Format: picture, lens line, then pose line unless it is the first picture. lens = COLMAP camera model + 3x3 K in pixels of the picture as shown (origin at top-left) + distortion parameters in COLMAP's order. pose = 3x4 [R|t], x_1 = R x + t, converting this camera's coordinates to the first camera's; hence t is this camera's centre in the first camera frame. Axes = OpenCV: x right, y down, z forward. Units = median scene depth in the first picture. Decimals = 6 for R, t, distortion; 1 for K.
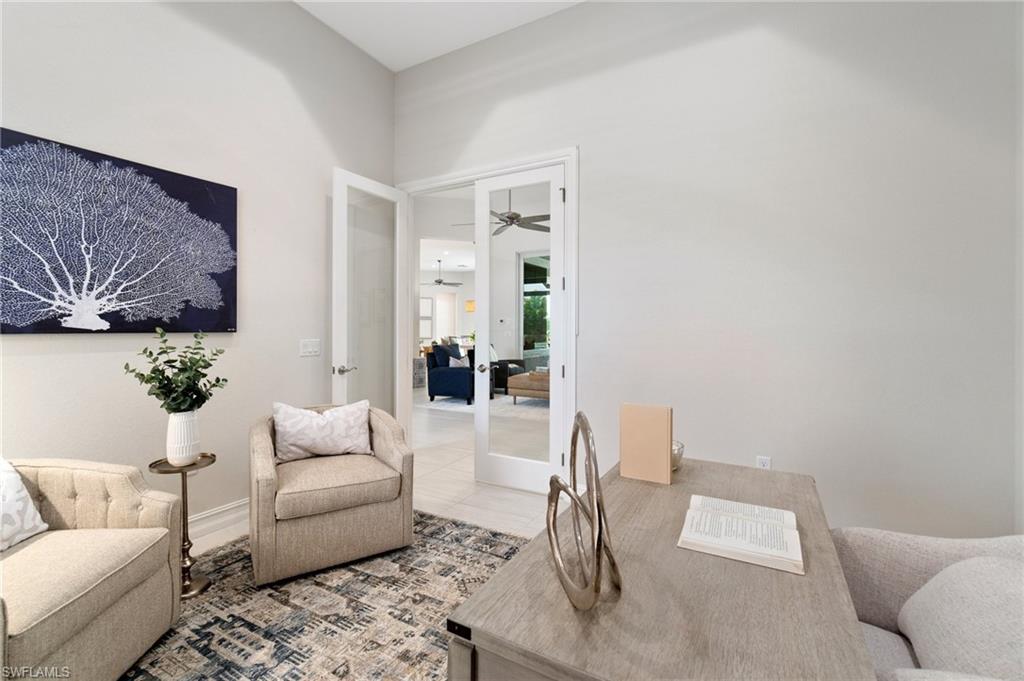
lens RADIAL K [[454.9, 0, 498.6], [0, 454.9, 327.7], [0, 0, 1]] dist [-0.001487, -0.000304]
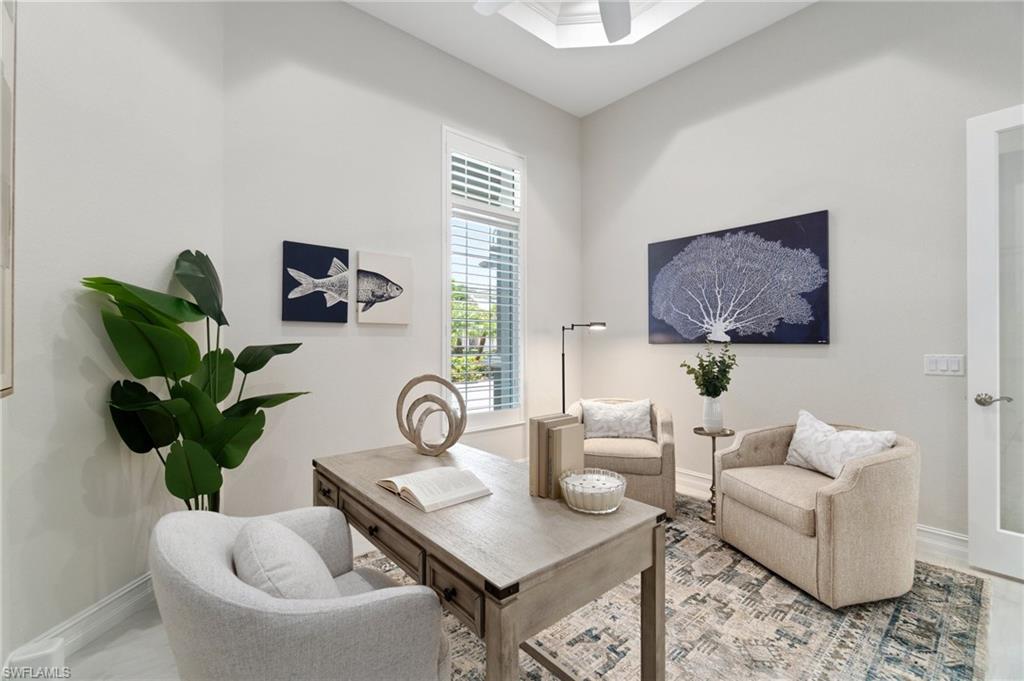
lens RADIAL K [[442.0, 0, 508.6], [0, 442.0, 342.3], [0, 0, 1]] dist [-0.002460, -0.000412]
pose [[-0.337511, 0.000365, -0.941321, 0.816767], [-0.001883, 0.999998, 0.001062, 0.007599], [0.941320, 0.002131, -0.337510, 0.803736]]
